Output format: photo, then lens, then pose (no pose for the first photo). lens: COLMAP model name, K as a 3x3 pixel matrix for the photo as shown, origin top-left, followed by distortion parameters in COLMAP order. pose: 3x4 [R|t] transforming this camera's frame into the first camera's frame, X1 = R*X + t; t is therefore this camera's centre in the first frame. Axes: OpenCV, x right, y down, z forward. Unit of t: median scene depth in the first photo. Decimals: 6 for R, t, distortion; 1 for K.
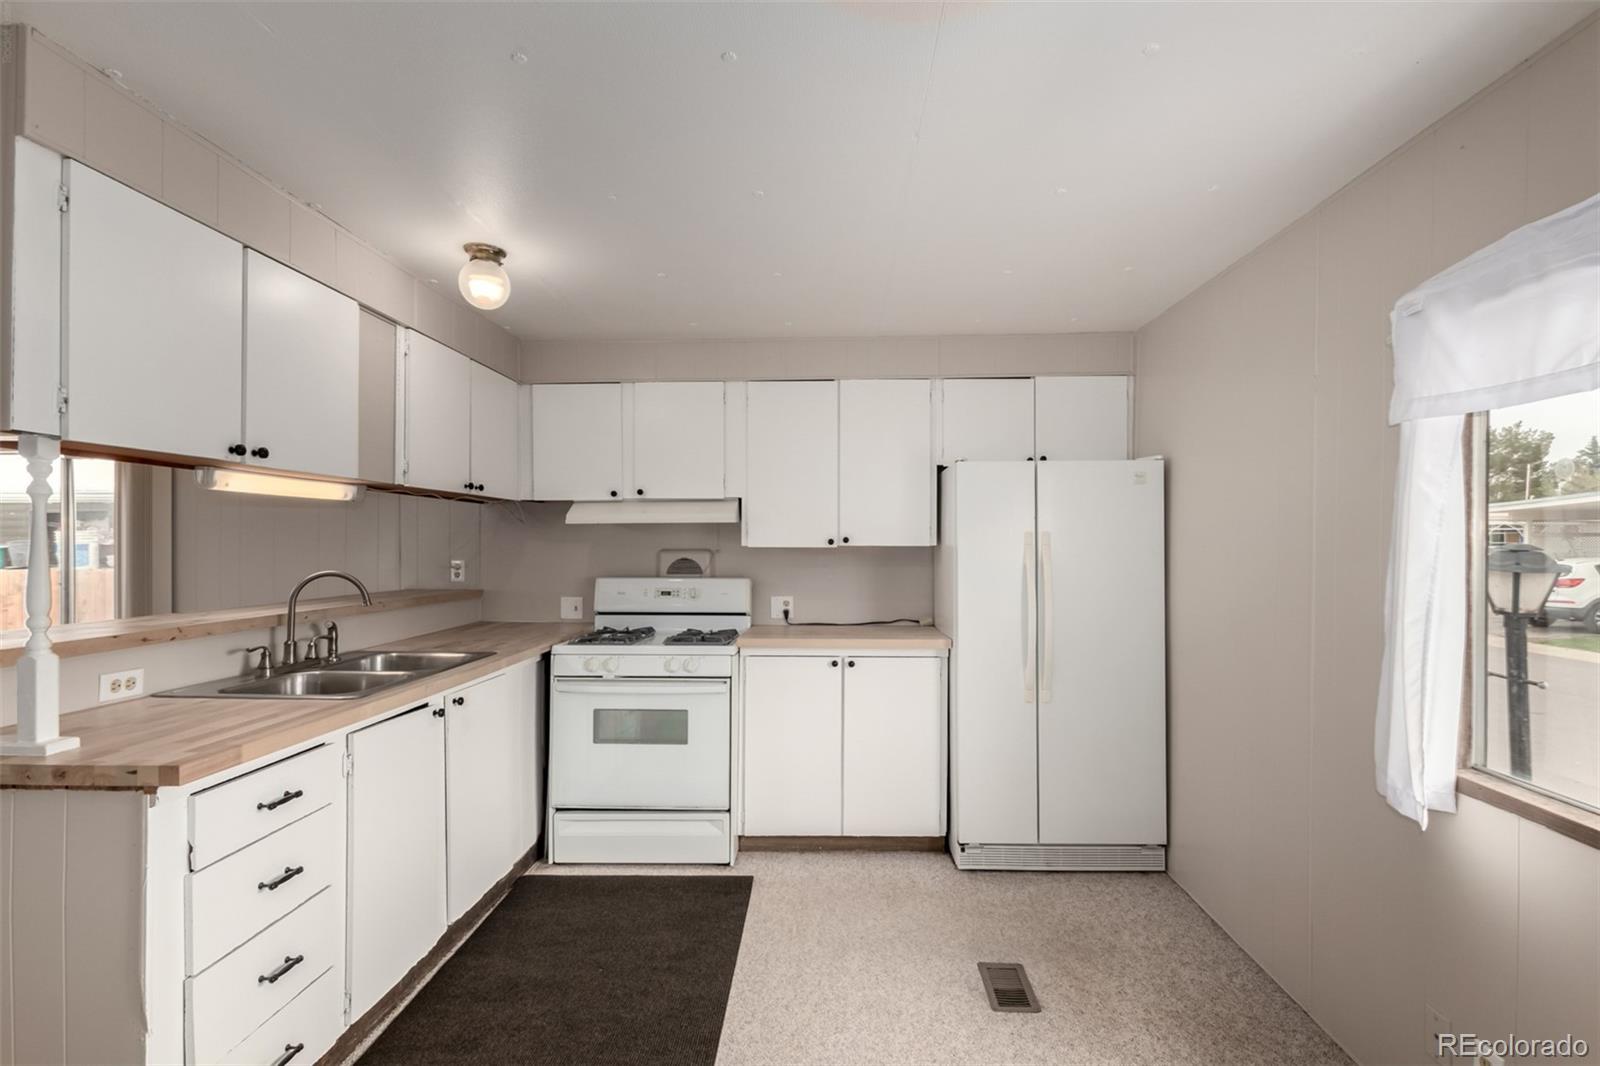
lens RADIAL K [[739.4, 0, 820.7], [0, 739.4, 548.8], [0, 0, 1]] dist [0.001705, -0.004042]
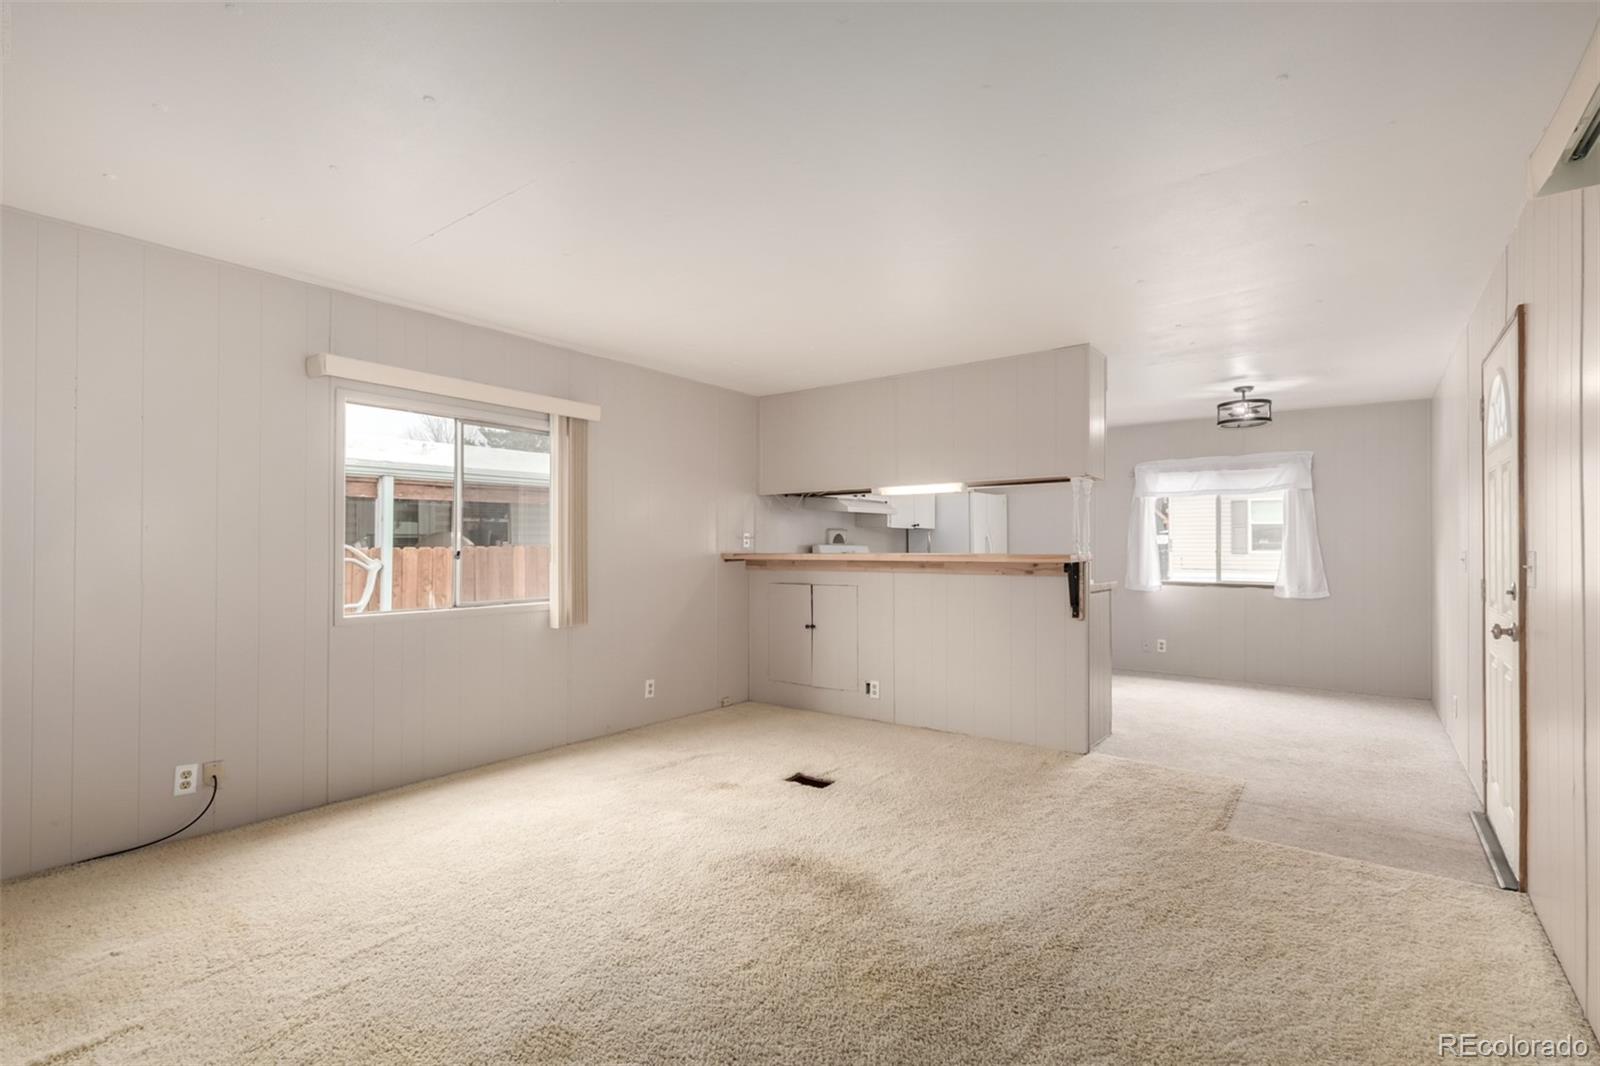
lens RADIAL K [[737.7, 0, 811.2], [0, 737.7, 541.1], [0, 0, 1]] dist [0.000044, -0.004761]
pose [[0.578264, 0.004495, 0.815837, -1.975141], [0.007575, 0.999912, -0.010878, 0.058473], [-0.815815, 0.012470, 0.578179, 0.070593]]
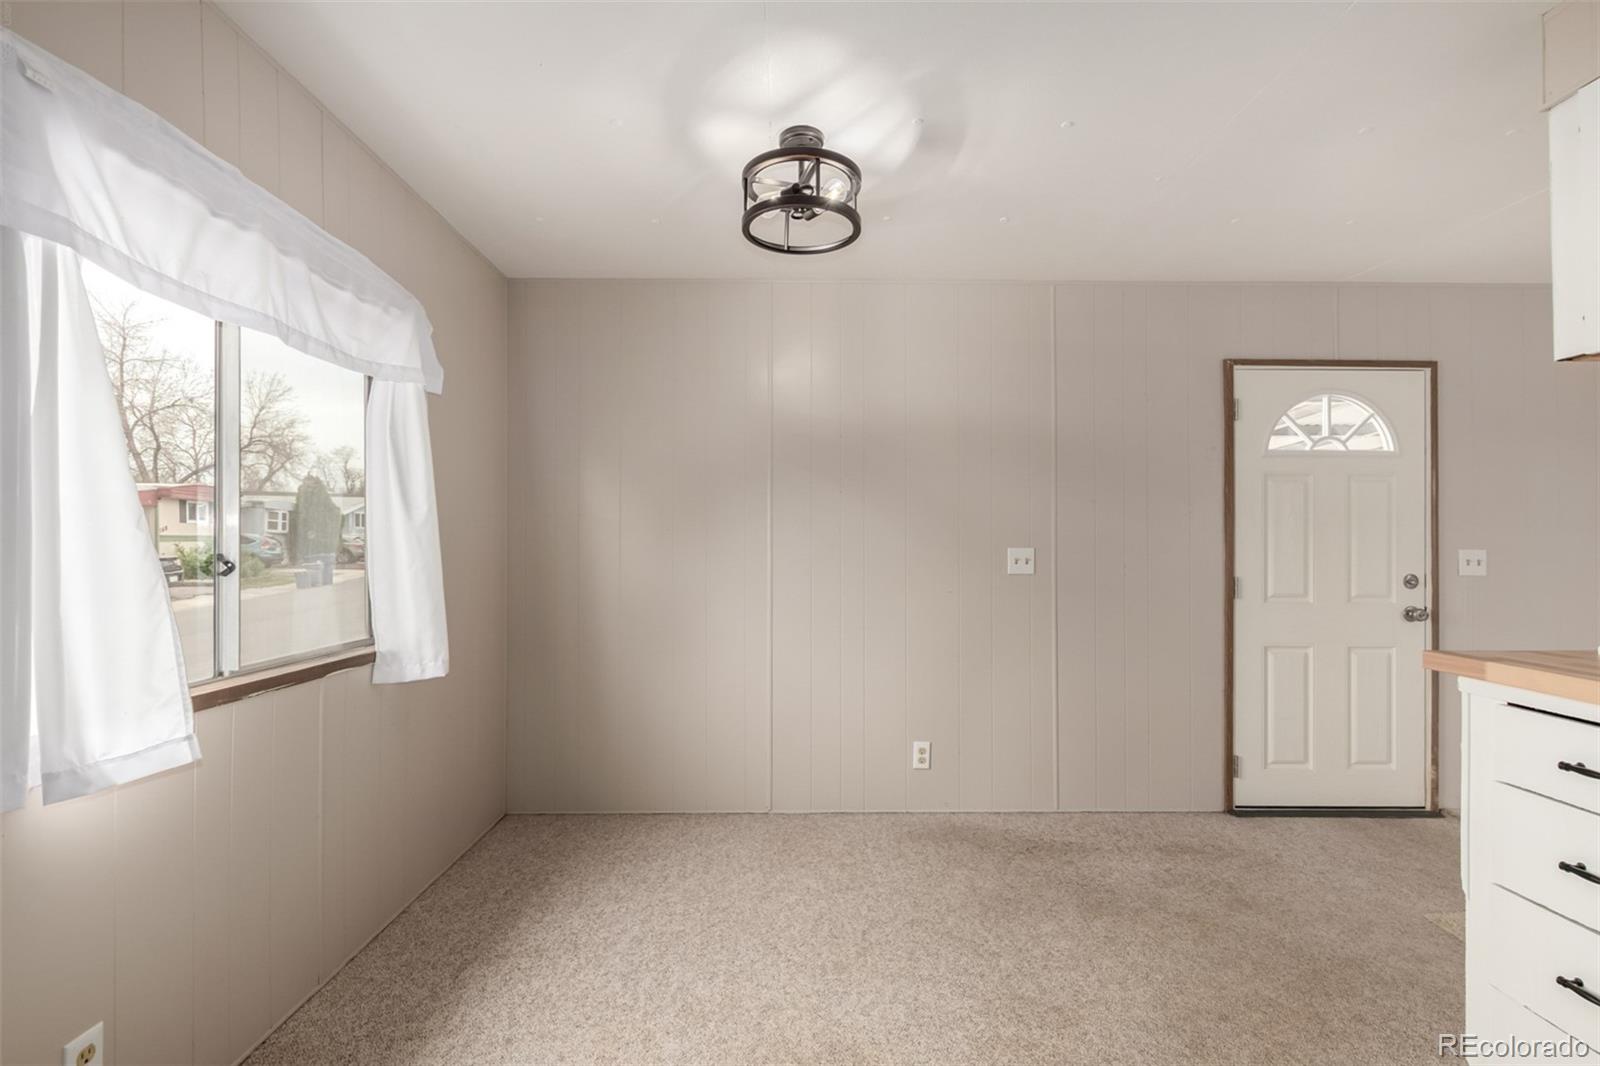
lens RADIAL K [[719.2, 0, 796.8], [0, 719.2, 541.5], [0, 0, 1]] dist [0.001148, 0.000073]
pose [[-0.999481, -0.006288, -0.031590, 0.049670], [-0.006430, 0.999970, 0.004406, 0.055734], [0.031561, 0.004607, -0.999491, 0.900954]]
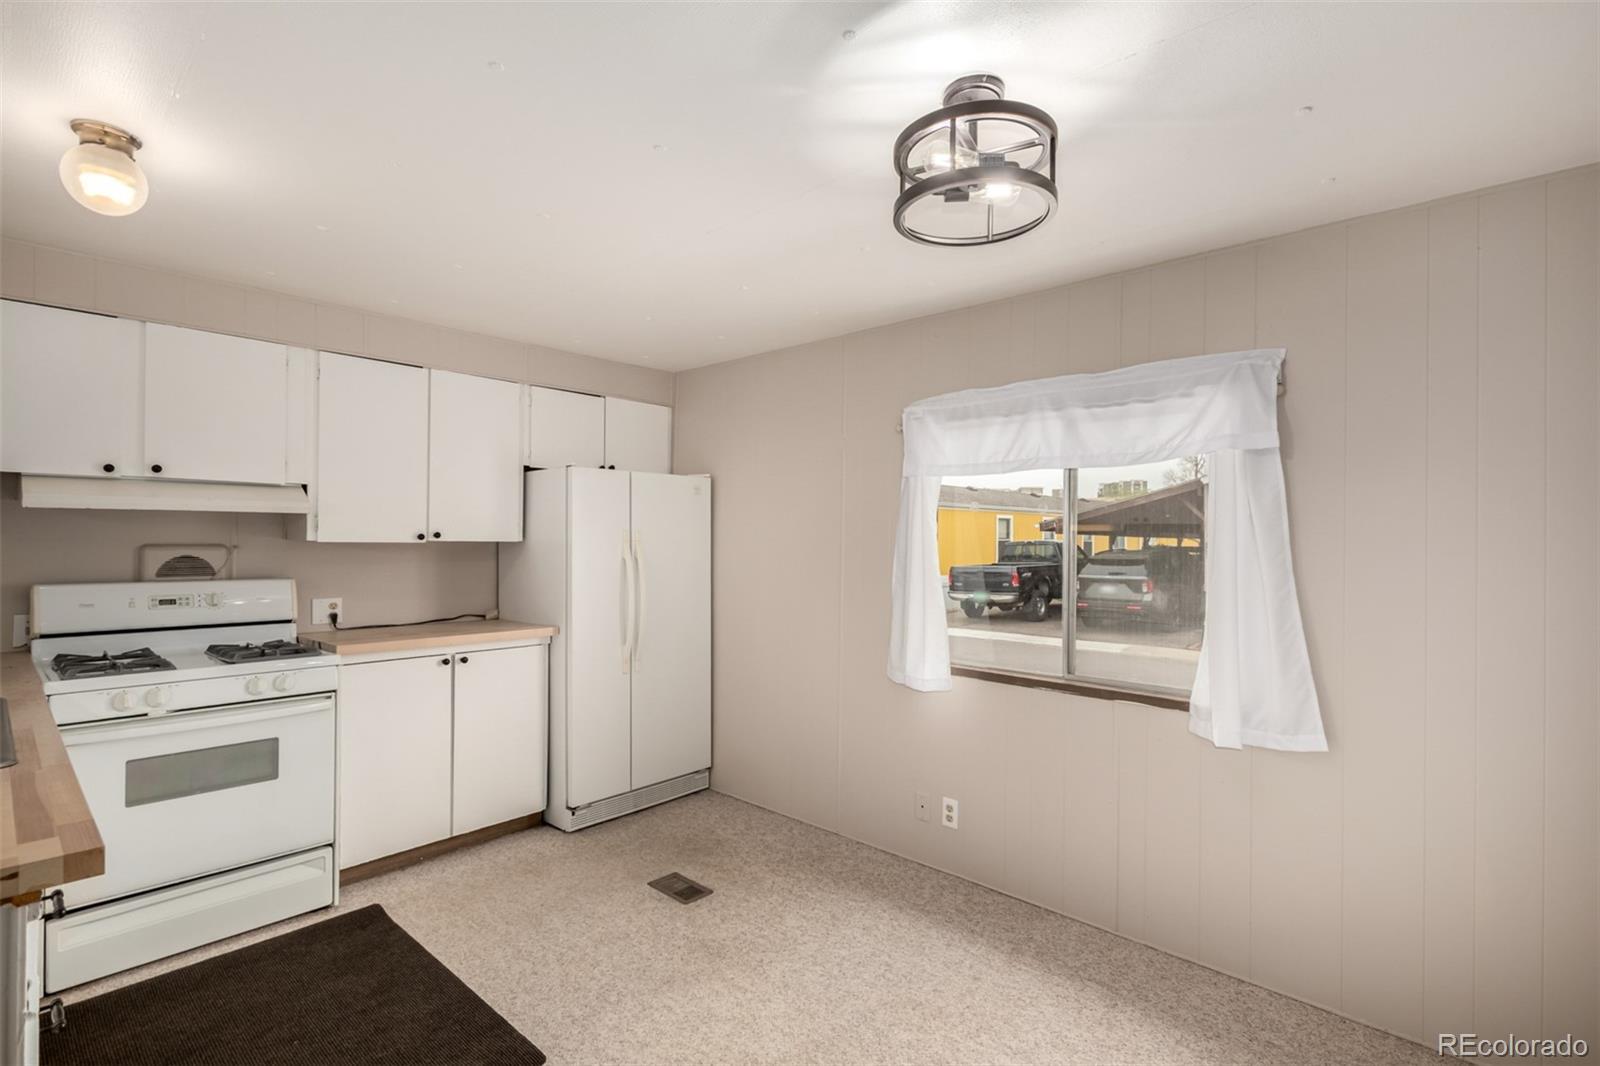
lens RADIAL K [[737.7, 0, 811.2], [0, 737.7, 541.1], [0, 0, 1]] dist [0.000044, -0.004761]
pose [[0.644047, 0.004987, 0.764970, -0.428520], [-0.002172, 0.999987, -0.004691, -0.000552], [-0.764983, 0.001360, 0.644049, 0.005437]]
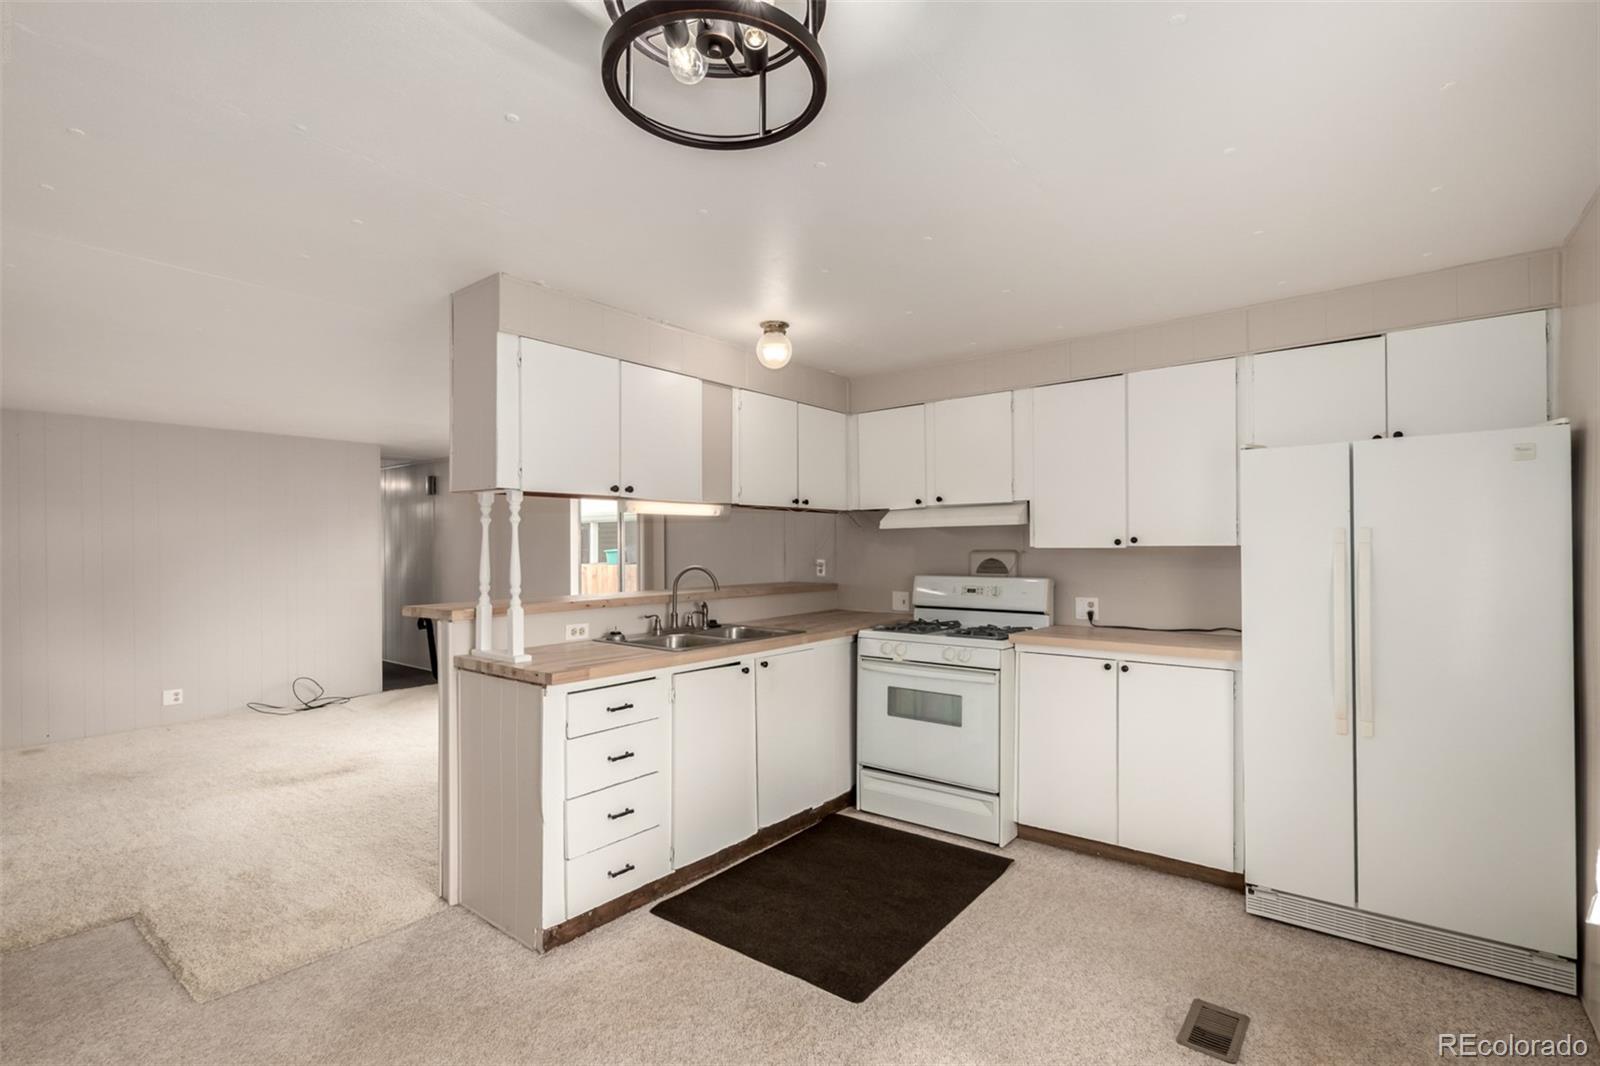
lens RADIAL K [[740.8, 0, 804.7], [0, 740.8, 550.9], [0, 0, 1]] dist [-0.001964, -0.001374]
pose [[0.798553, -0.002047, -0.601920, 0.296752], [0.002727, 0.999996, 0.000217, 0.001085], [0.601918, -0.001815, 0.798556, -0.020633]]
